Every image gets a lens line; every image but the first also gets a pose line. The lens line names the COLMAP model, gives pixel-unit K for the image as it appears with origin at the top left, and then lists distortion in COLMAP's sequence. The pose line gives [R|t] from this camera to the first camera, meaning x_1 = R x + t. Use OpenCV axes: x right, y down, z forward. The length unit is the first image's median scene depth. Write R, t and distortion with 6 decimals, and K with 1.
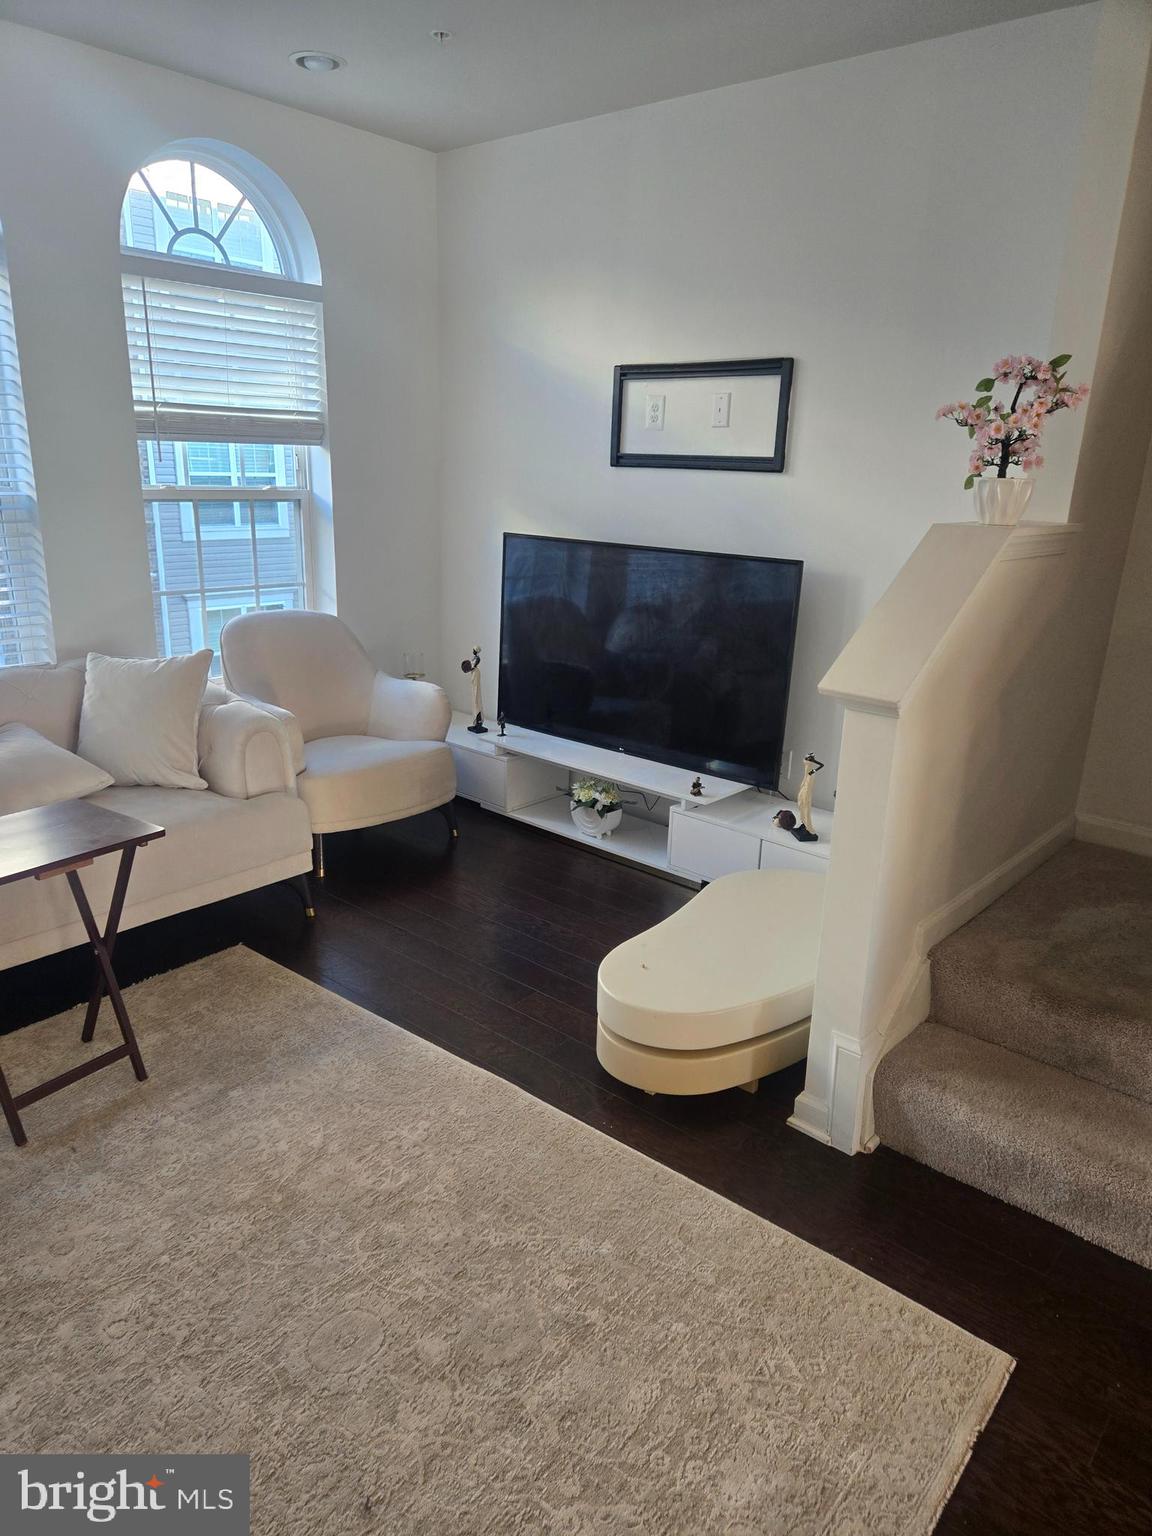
lens RADIAL K [[1032.6, 0, 576.0], [0, 1032.6, 768.0], [0, 0, 1]] dist [0.089014, -0.072339]
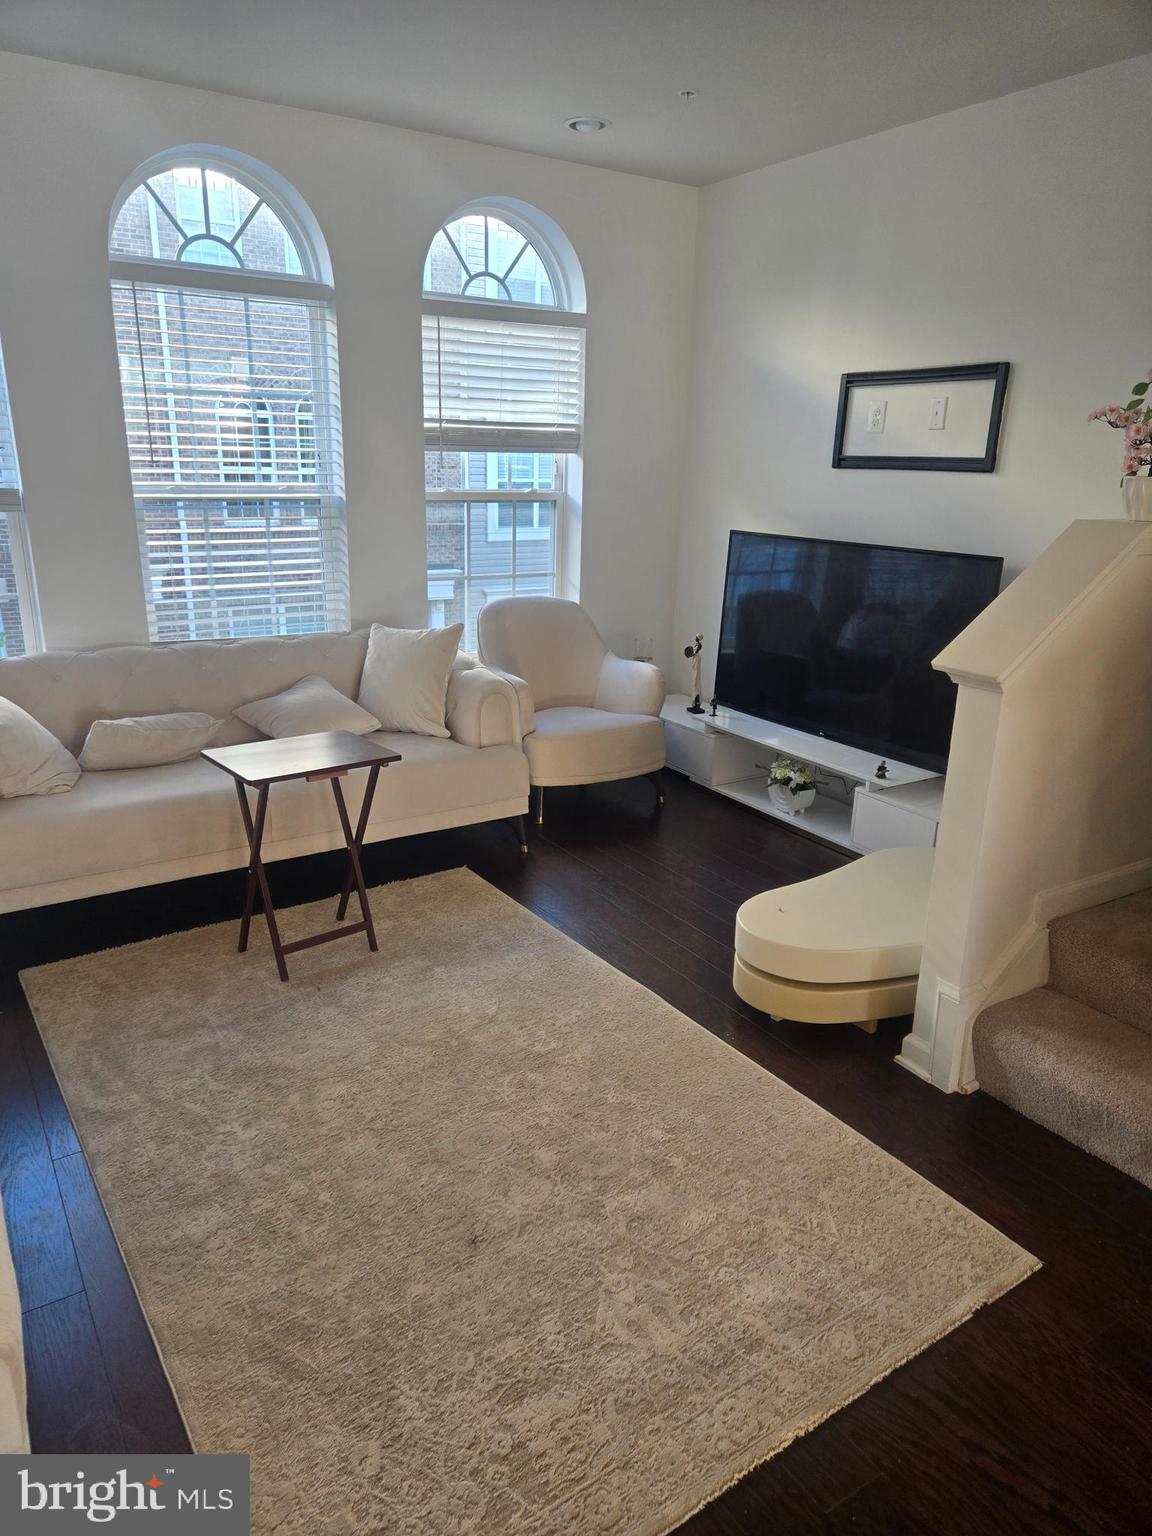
lens RADIAL K [[1032.6, 0, 576.0], [0, 1032.6, 768.0], [0, 0, 1]] dist [0.089014, -0.072339]
pose [[0.960871, 0.073755, -0.266996, 0.114633], [-0.074848, 0.997176, 0.006097, 0.037764], [0.266692, 0.014125, 0.963678, -0.124183]]
